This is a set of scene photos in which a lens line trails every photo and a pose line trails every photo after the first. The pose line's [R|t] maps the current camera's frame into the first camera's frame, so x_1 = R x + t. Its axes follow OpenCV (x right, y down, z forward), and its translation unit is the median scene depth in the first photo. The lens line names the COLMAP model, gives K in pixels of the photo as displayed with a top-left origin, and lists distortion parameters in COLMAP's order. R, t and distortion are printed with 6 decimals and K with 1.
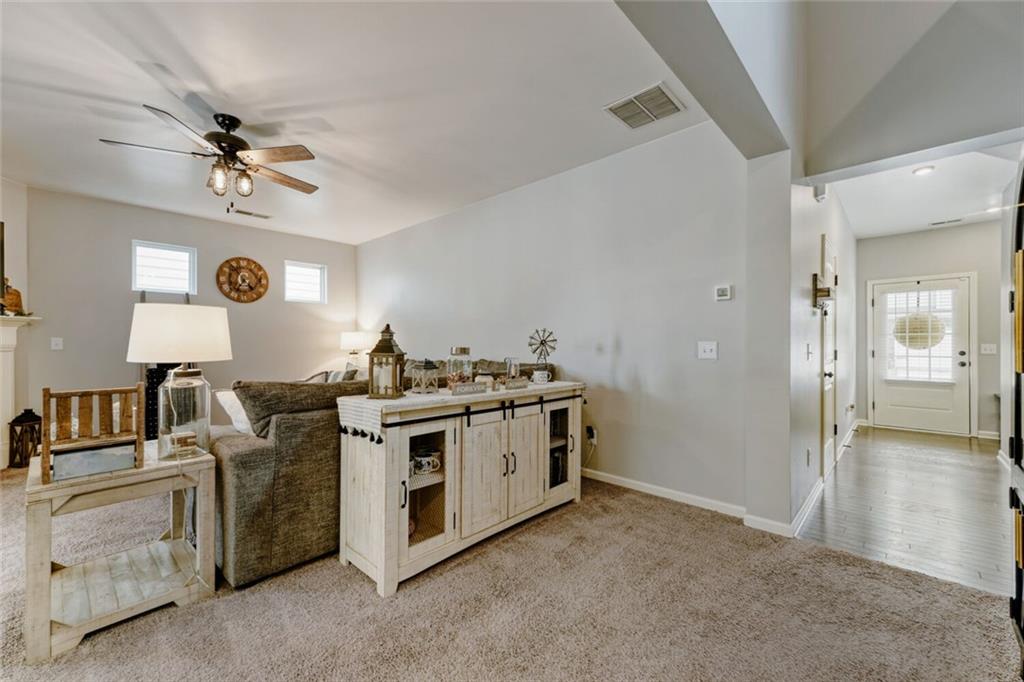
lens RADIAL K [[411.3, 0, 514.5], [0, 411.3, 344.8], [0, 0, 1]] dist [0.000902, -0.000103]
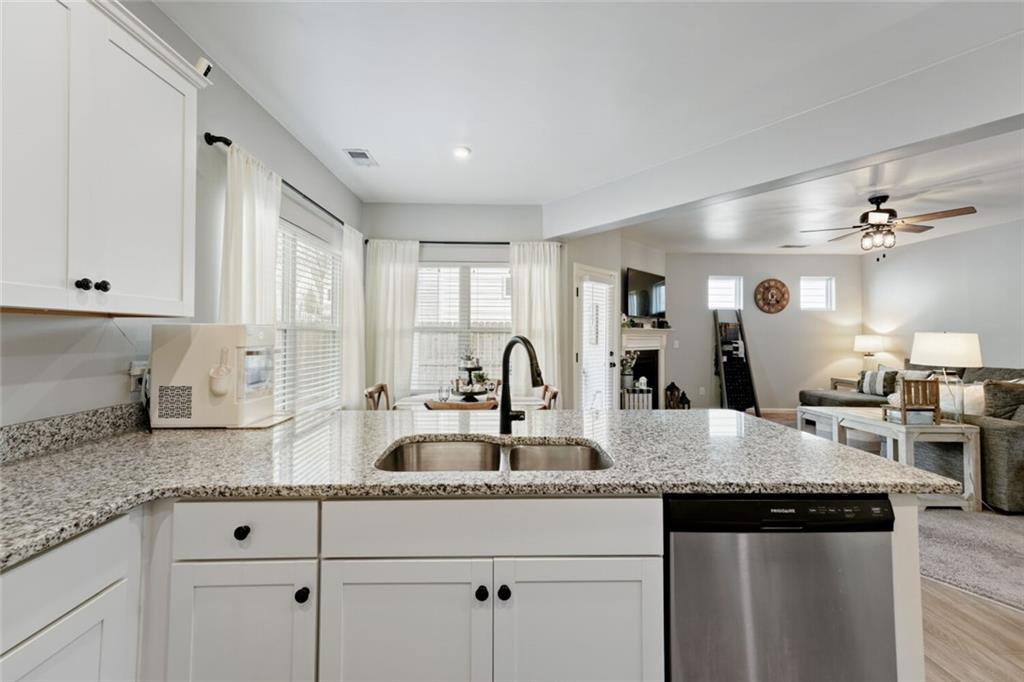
lens RADIAL K [[411.3, 0, 504.0], [0, 411.3, 327.0], [0, 0, 1]] dist [0.000902, -0.000103]
pose [[0.684157, -0.010243, -0.729263, -0.536843], [-0.009950, 0.999677, -0.023377, -0.038571], [0.729267, 0.023250, 0.683834, -0.955273]]
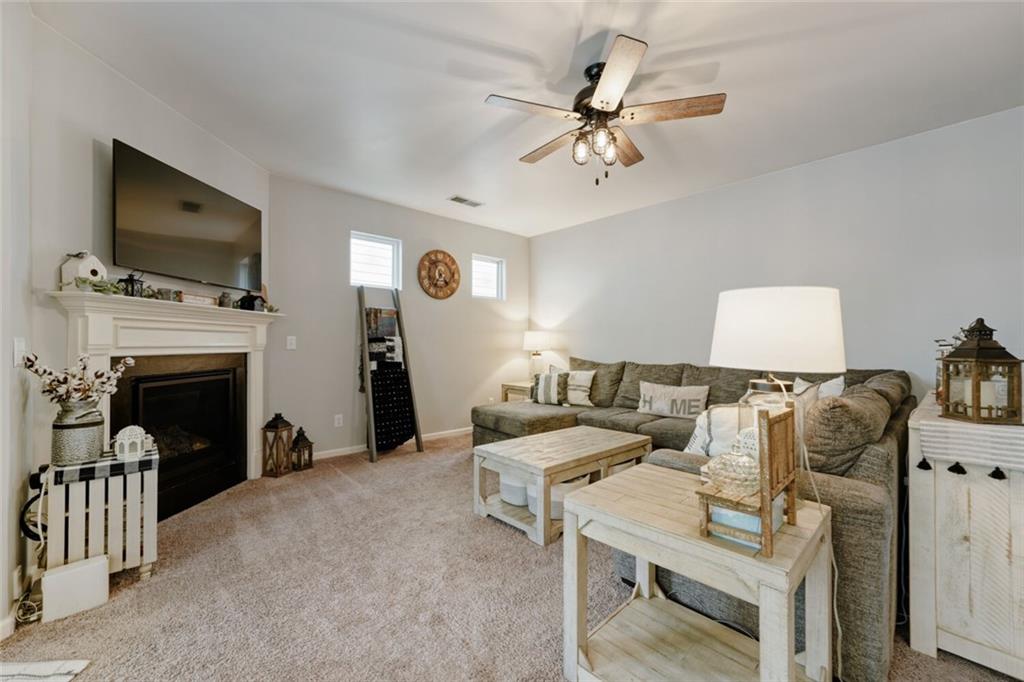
lens RADIAL K [[411.3, 0, 510.0], [0, 411.3, 345.4], [0, 0, 1]] dist [0.000902, -0.000103]
pose [[0.996988, 0.004795, -0.077409, -0.796695], [-0.004738, 0.999988, 0.000923, 0.000353], [0.077412, -0.000553, 0.996999, 0.164128]]
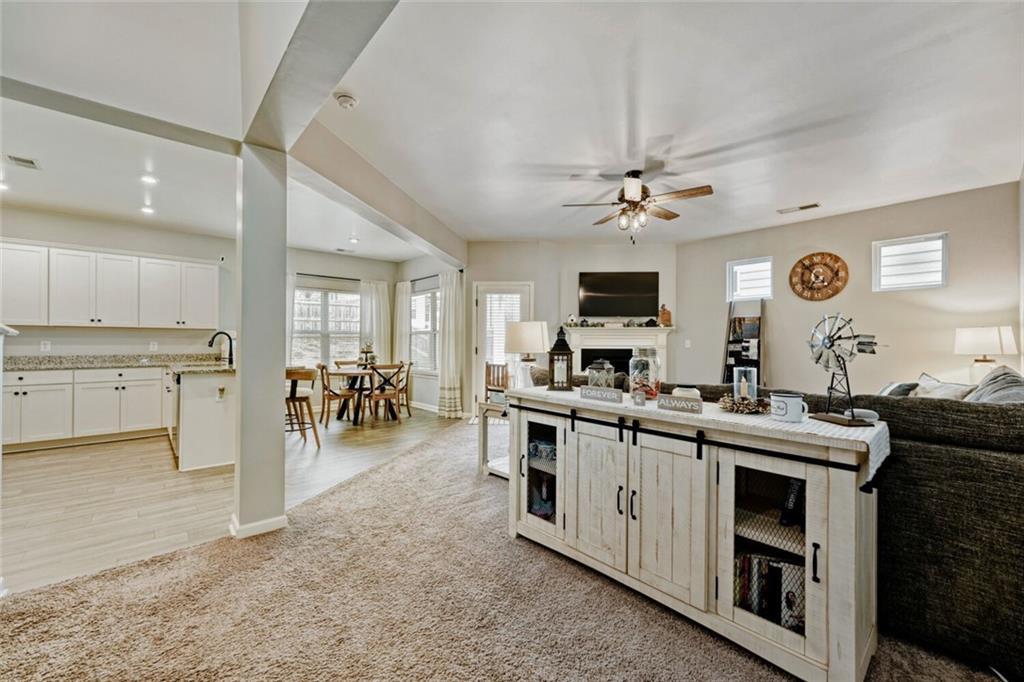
lens RADIAL K [[411.3, 0, 506.6], [0, 411.3, 342.5], [0, 0, 1]] dist [0.000902, -0.000103]
pose [[-0.100110, -0.001389, -0.994975, 0.646394], [-0.007084, 0.999975, -0.000683, -0.002572], [0.994951, 0.006980, -0.100117, 0.720693]]
